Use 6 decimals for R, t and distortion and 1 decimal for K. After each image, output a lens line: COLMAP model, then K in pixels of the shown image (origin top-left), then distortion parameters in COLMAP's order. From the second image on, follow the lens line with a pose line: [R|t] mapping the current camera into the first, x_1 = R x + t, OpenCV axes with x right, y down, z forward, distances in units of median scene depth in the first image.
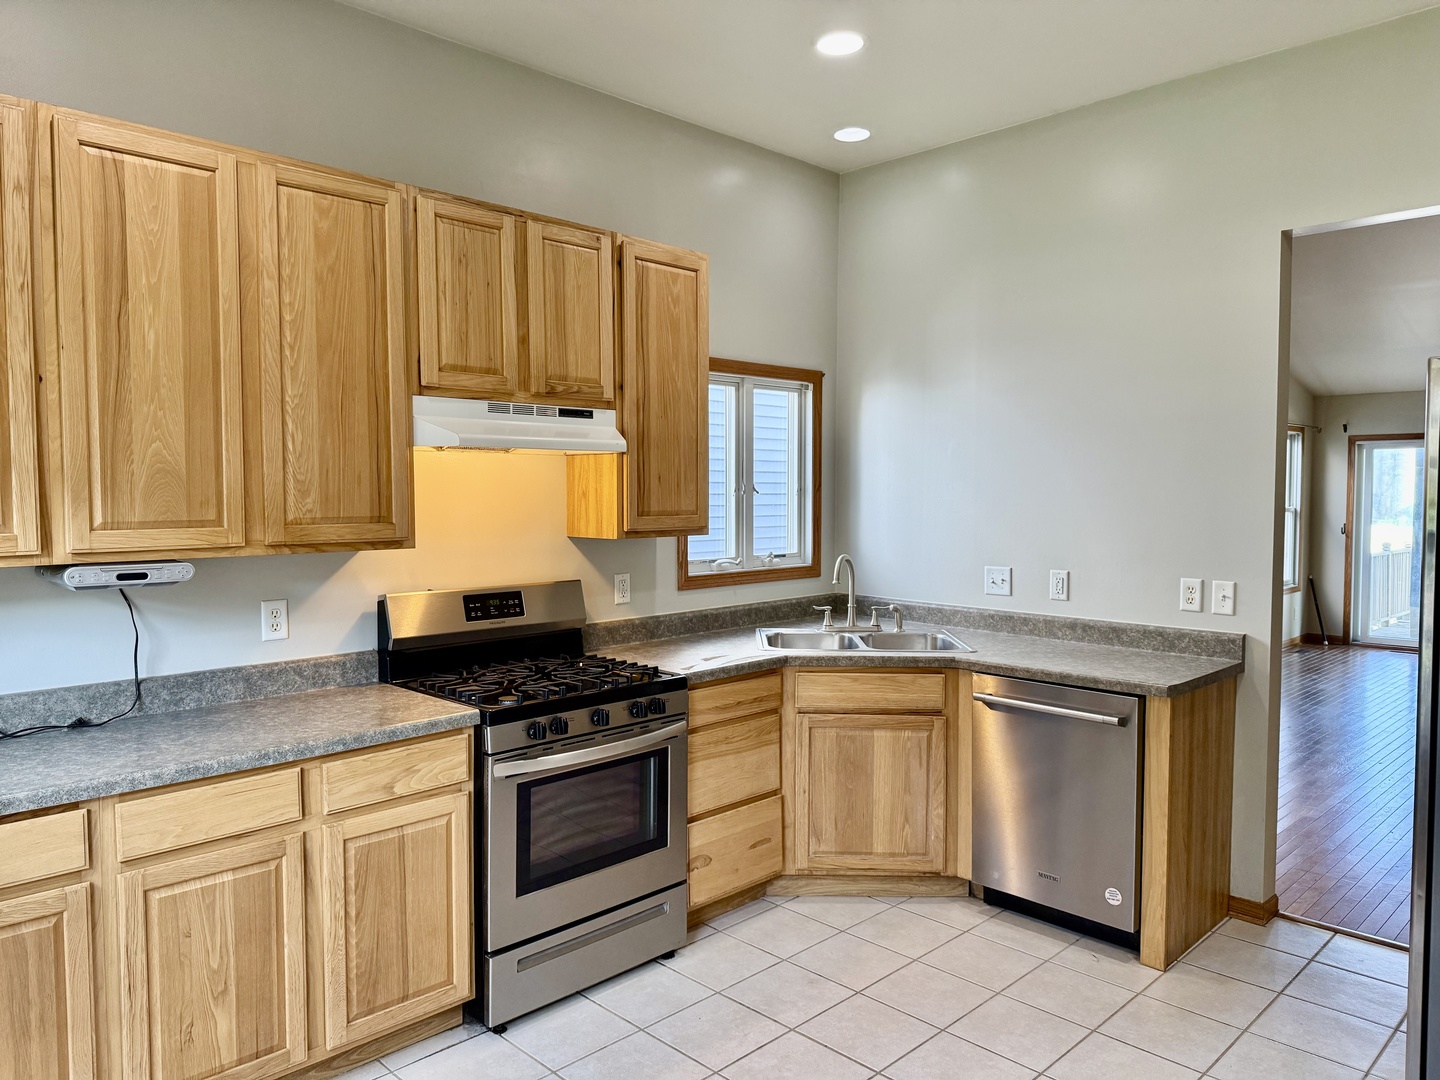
lens RADIAL K [[1006.2, 0, 720.0], [0, 1006.2, 540.0], [0, 0, 1]] dist [0.087492, -0.123940]
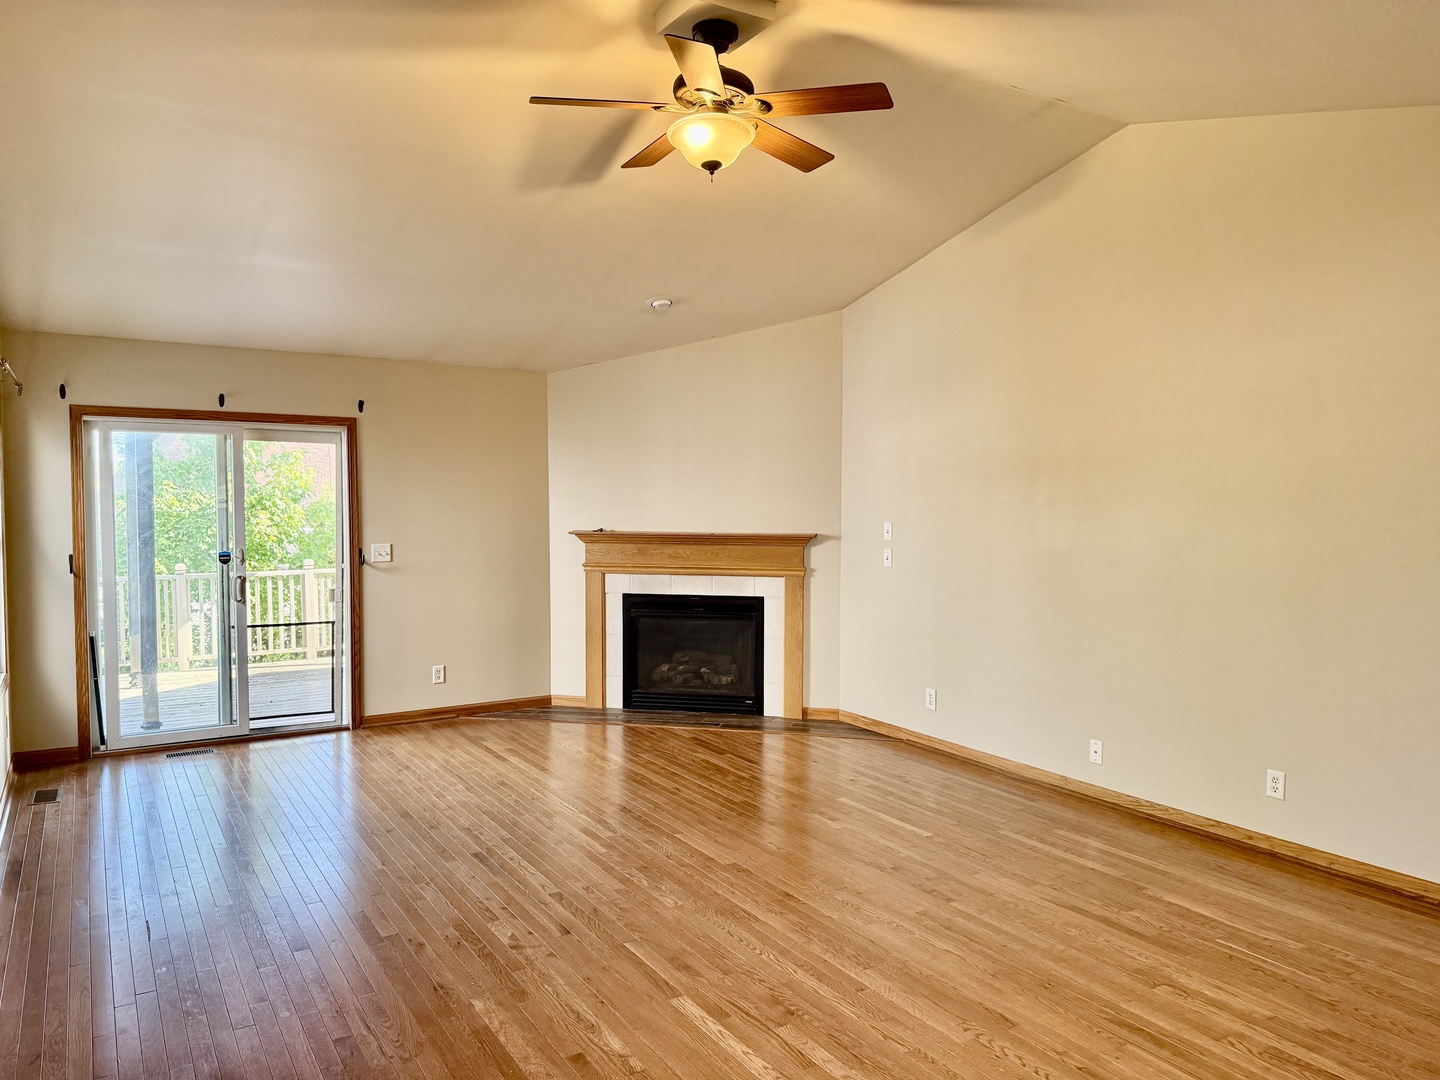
lens RADIAL K [[1006.2, 0, 720.0], [0, 1006.2, 540.0], [0, 0, 1]] dist [0.087492, -0.123940]
pose [[0.222341, -0.043923, 0.973979, 0.124289], [0.049855, 0.998190, 0.033634, -0.025725], [-0.973694, 0.041079, 0.224128, 0.507931]]
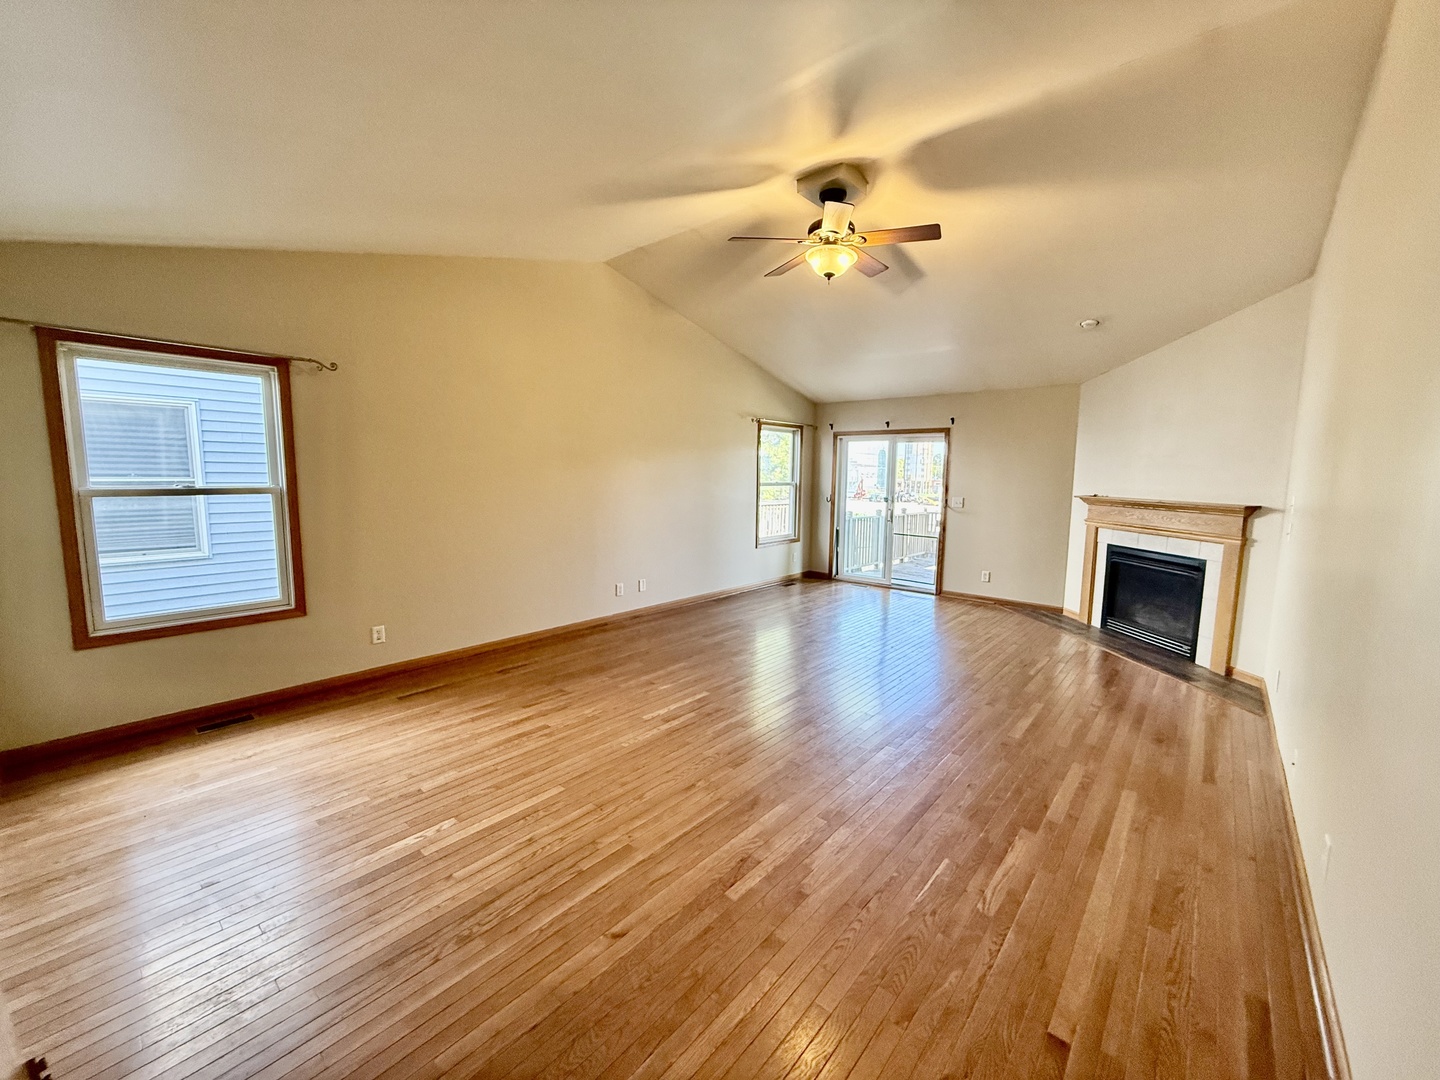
lens RADIAL K [[572.1, 0, 720.0], [0, 572.1, 540.0], [0, 0, 1]] dist [0.000414, -0.000043]
pose [[0.997555, 0.001781, 0.069865, 0.403686], [-0.006260, 0.997934, 0.063942, -0.002818], [-0.069607, -0.064223, 0.995505, 0.214626]]
